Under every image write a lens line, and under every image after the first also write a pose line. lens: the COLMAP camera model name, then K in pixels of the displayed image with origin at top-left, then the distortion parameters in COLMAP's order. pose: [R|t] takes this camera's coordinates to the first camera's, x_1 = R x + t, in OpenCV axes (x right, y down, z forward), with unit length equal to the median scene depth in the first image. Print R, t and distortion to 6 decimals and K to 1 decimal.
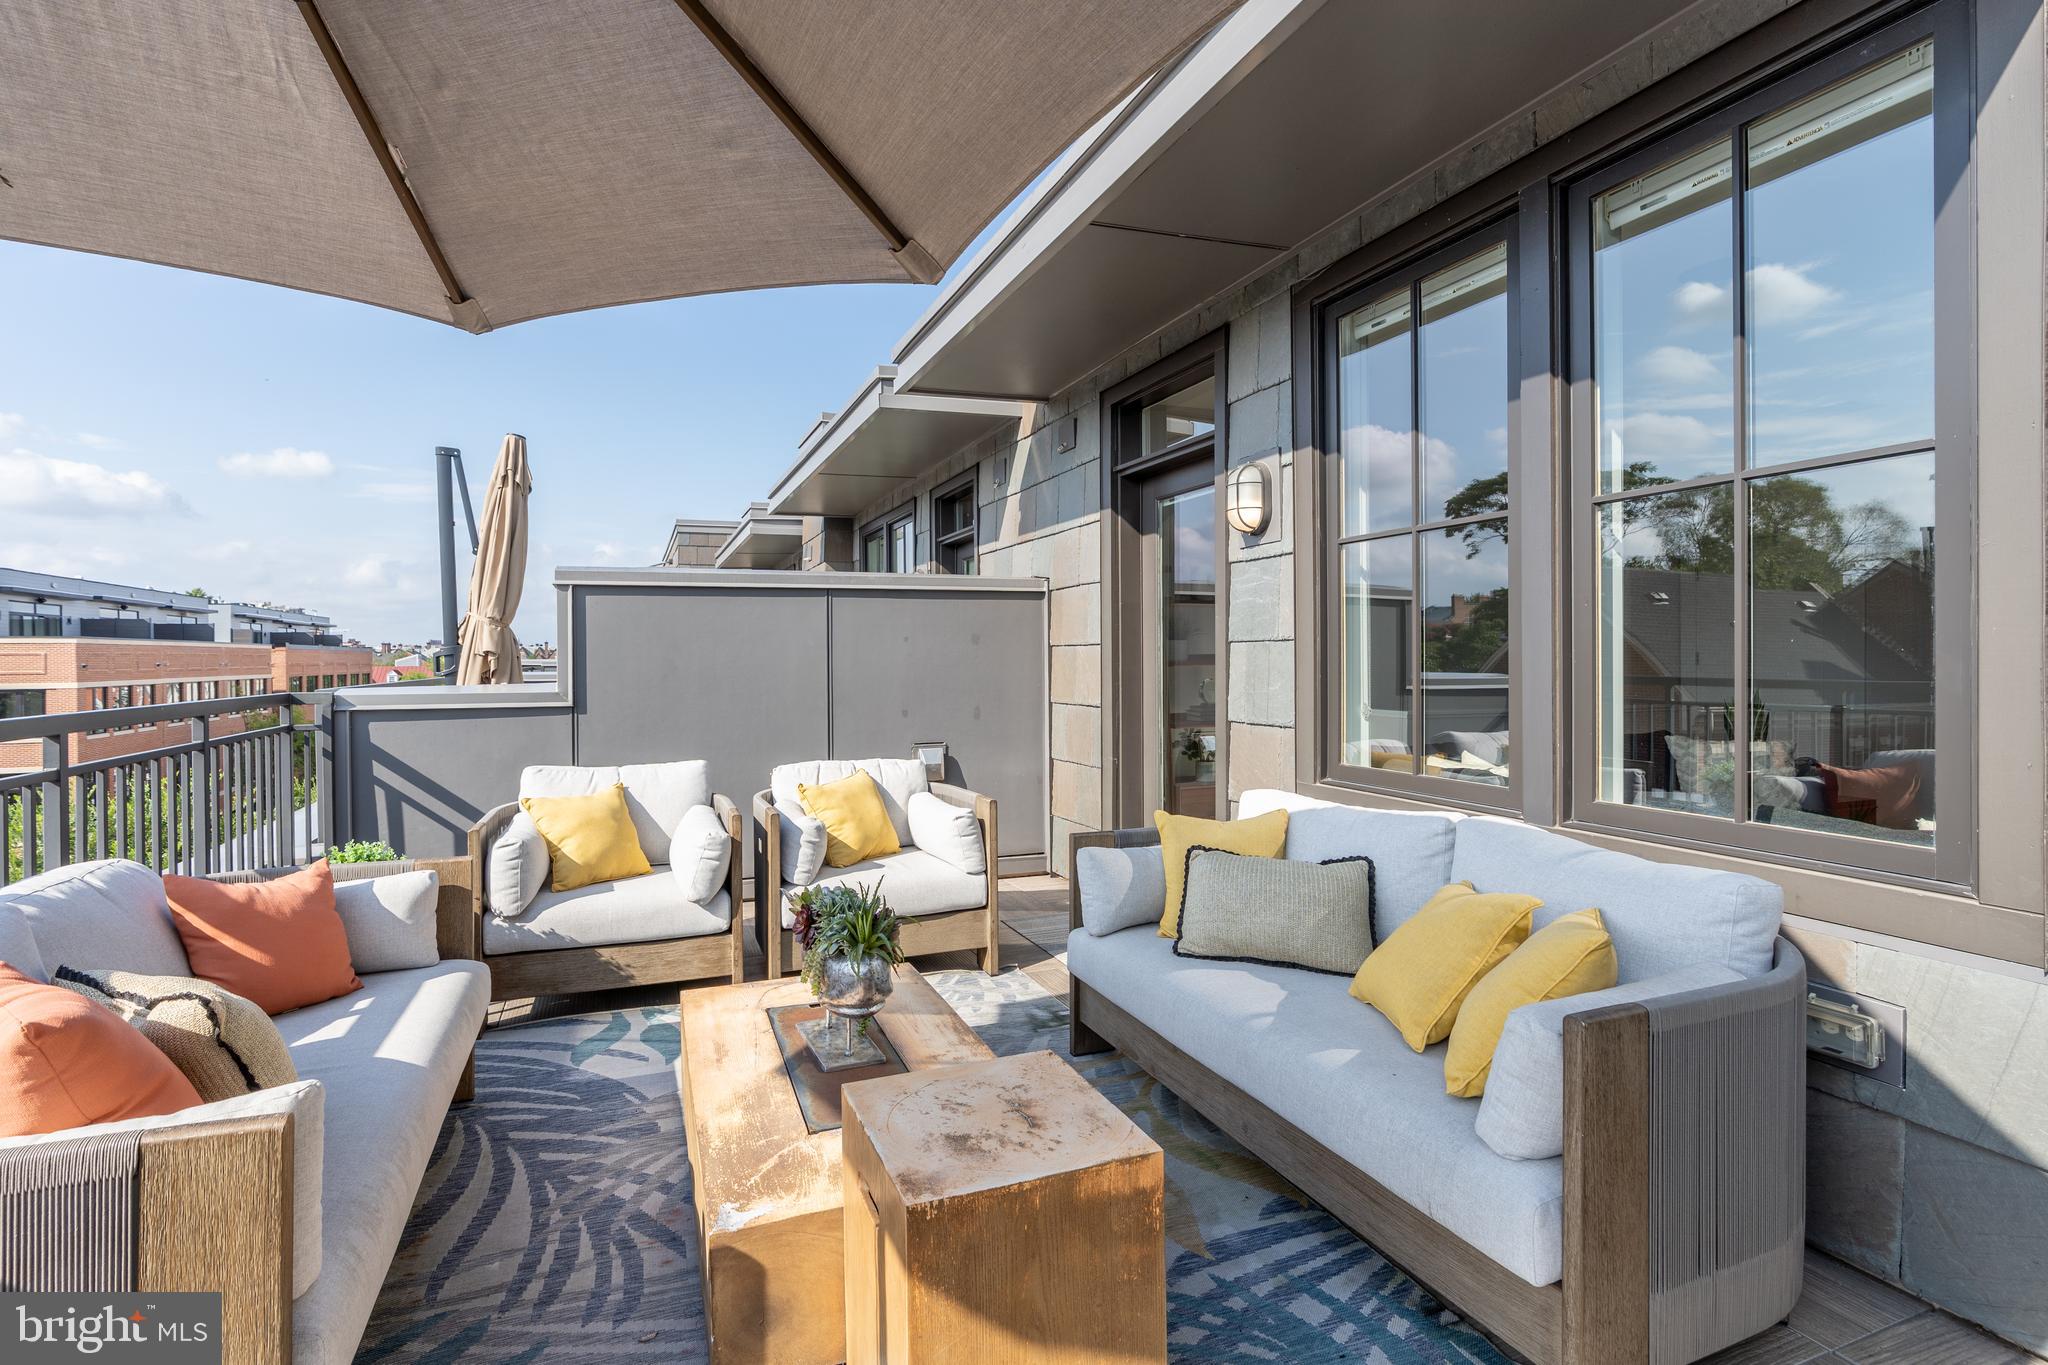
lens RADIAL K [[947.5, 0, 950.9], [0, 947.5, 657.9], [0, 0, 1]] dist [0.000392, 0.000037]
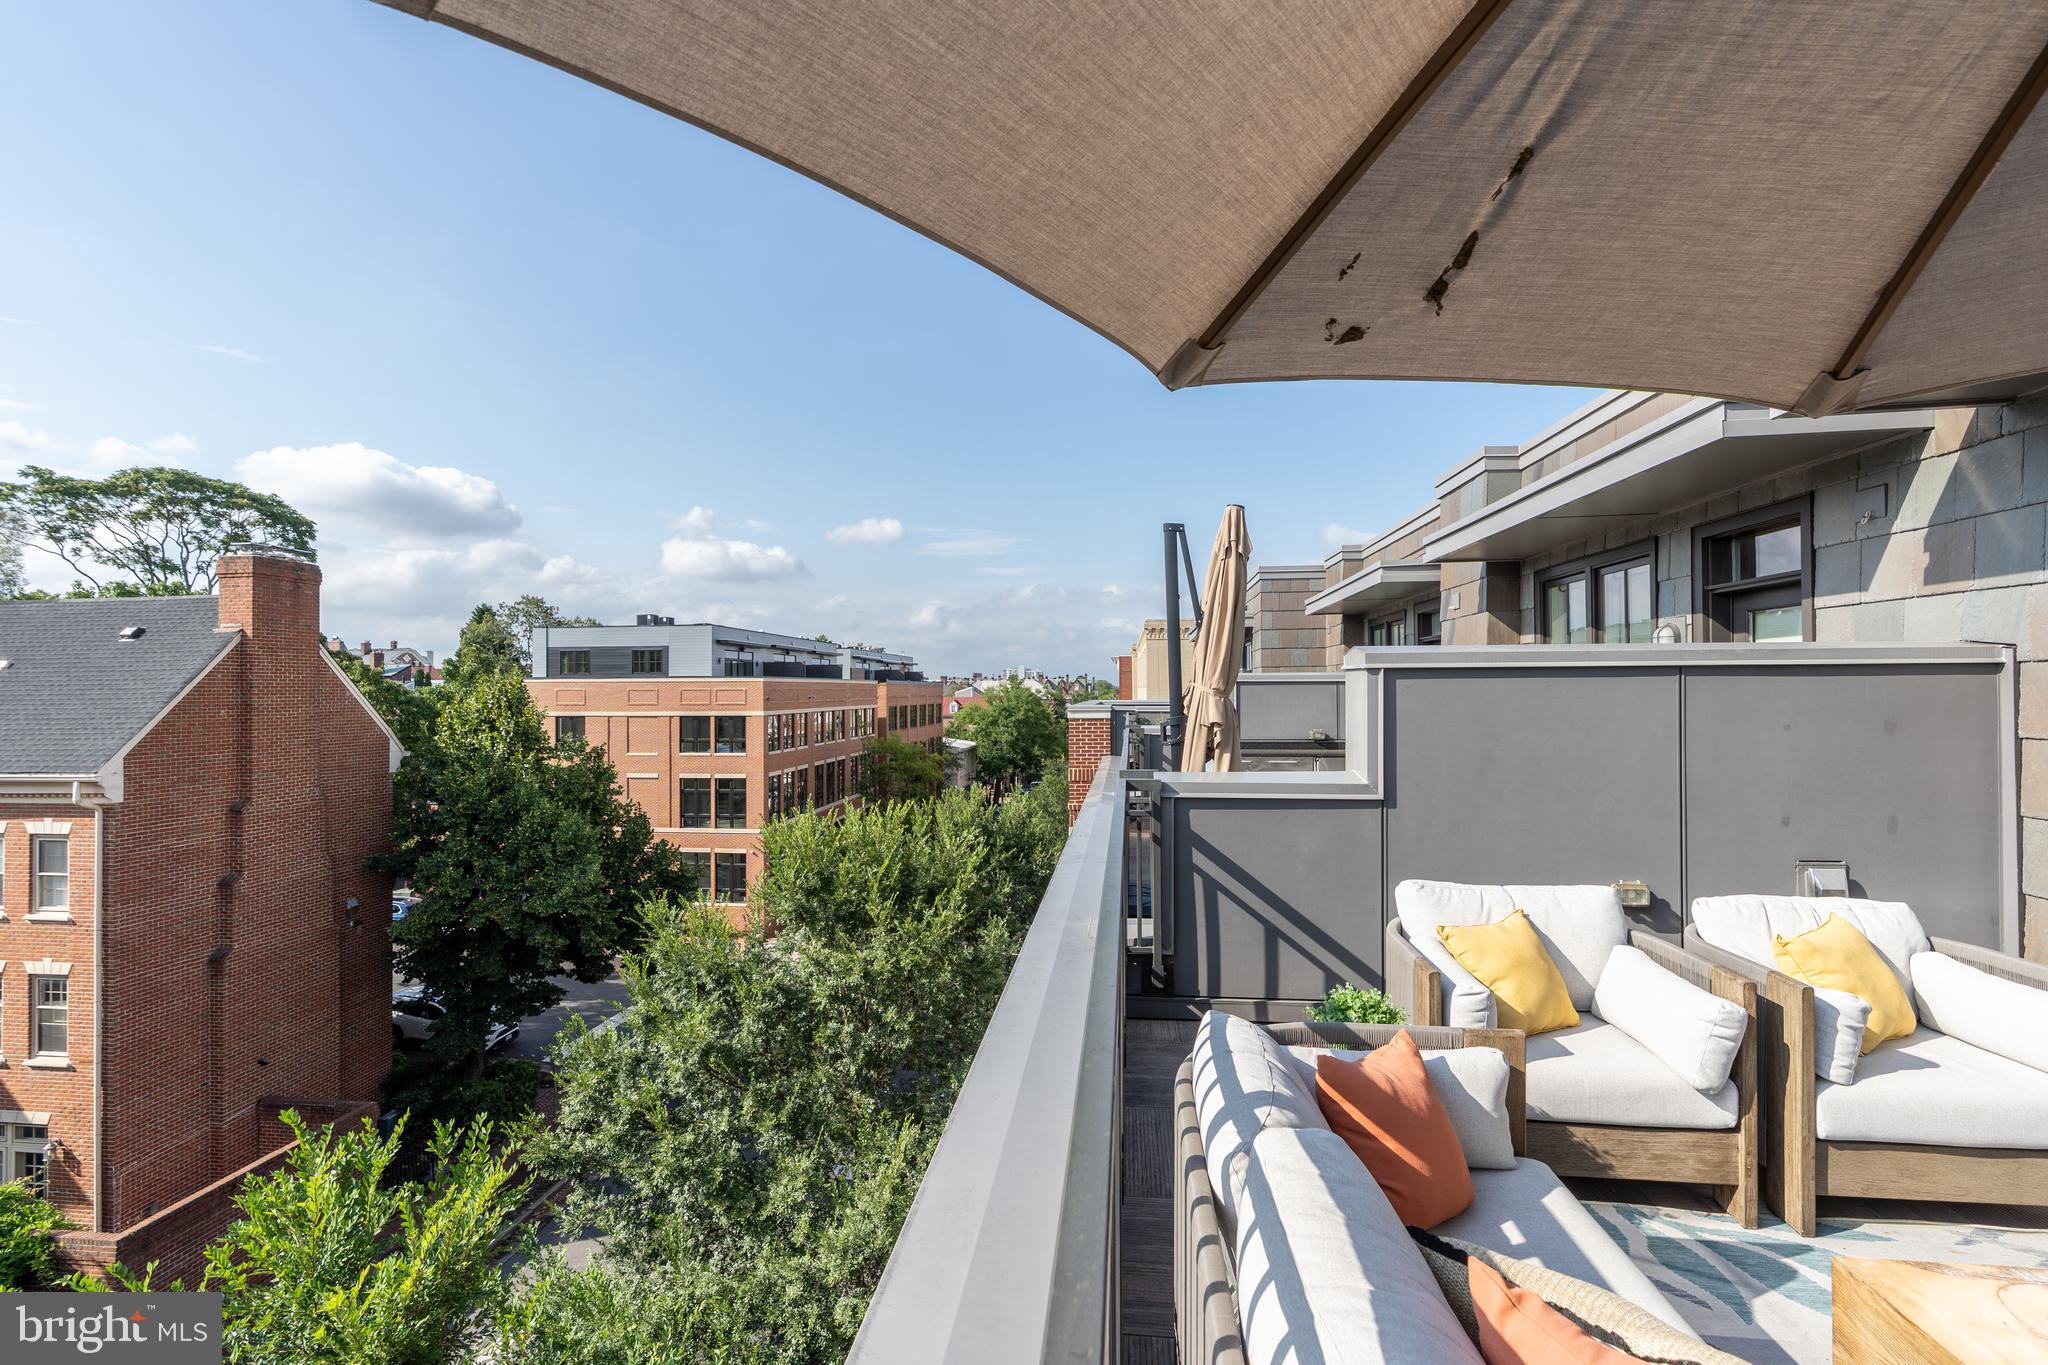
lens RADIAL K [[922.4, 0, 1024.0], [0, 922.4, 682.5], [0, 0, 1]] dist [-0.001194, -0.000110]
pose [[0.900374, 0.001635, -0.435115, -0.243830], [-0.005331, 0.999959, -0.007273, -0.041272], [0.435085, 0.008867, 0.900346, 0.028855]]
